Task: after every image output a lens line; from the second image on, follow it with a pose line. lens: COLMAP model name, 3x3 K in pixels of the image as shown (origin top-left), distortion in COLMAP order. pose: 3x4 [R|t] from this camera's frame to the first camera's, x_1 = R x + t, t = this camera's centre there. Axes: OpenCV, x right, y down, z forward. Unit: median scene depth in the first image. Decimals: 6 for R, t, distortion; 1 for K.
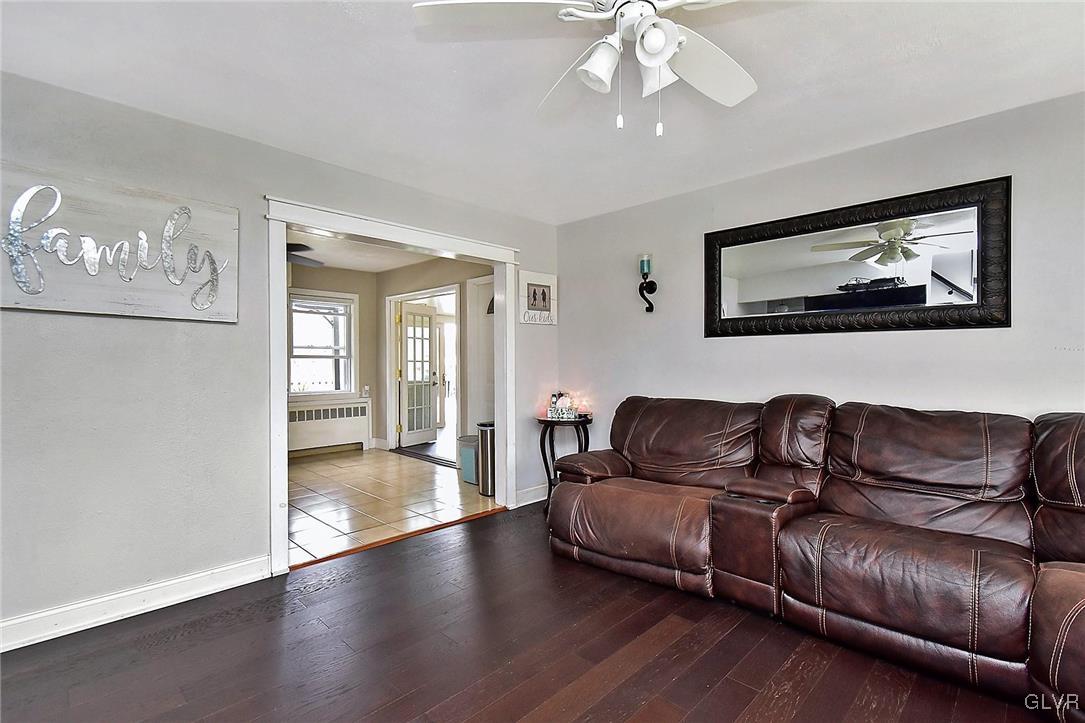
lens RADIAL K [[478.3, 0, 542.5], [0, 478.3, 361.5], [0, 0, 1]] dist [0.001159, -0.000145]
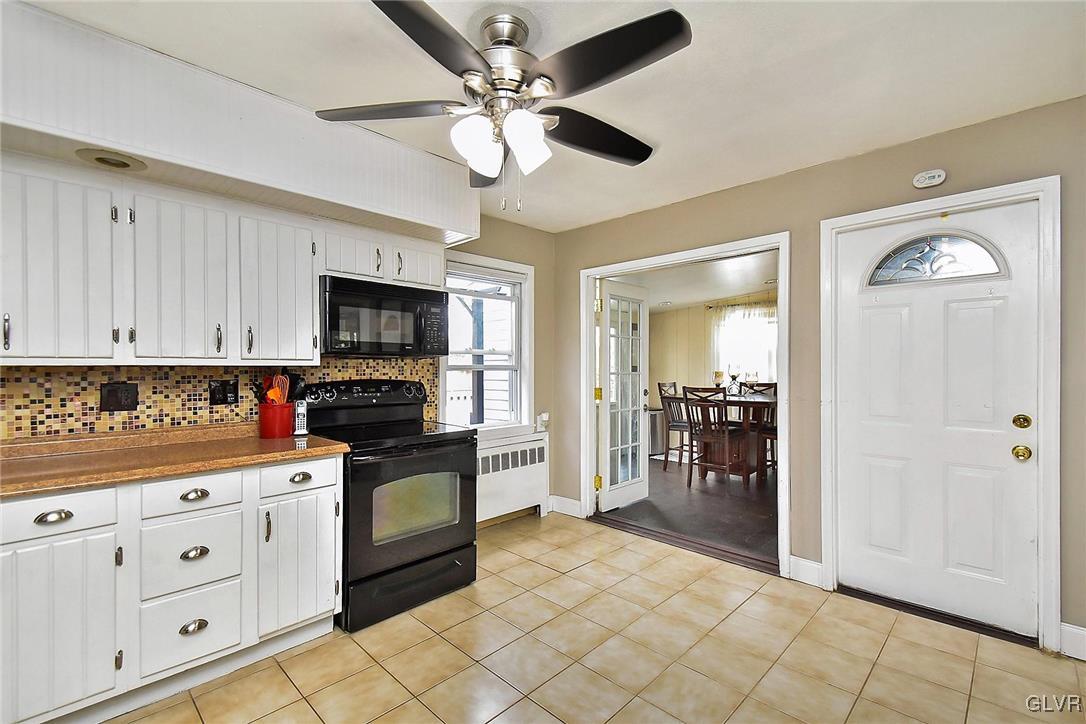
lens RADIAL K [[478.7, 0, 543.0], [0, 478.7, 362.0], [0, 0, 1]] dist [0.001159, -0.000145]
pose [[0.999994, -0.002099, 0.002901, -0.373411], [0.002124, 0.999960, -0.008733, -0.010523], [-0.002882, 0.008739, 0.999958, 0.379069]]
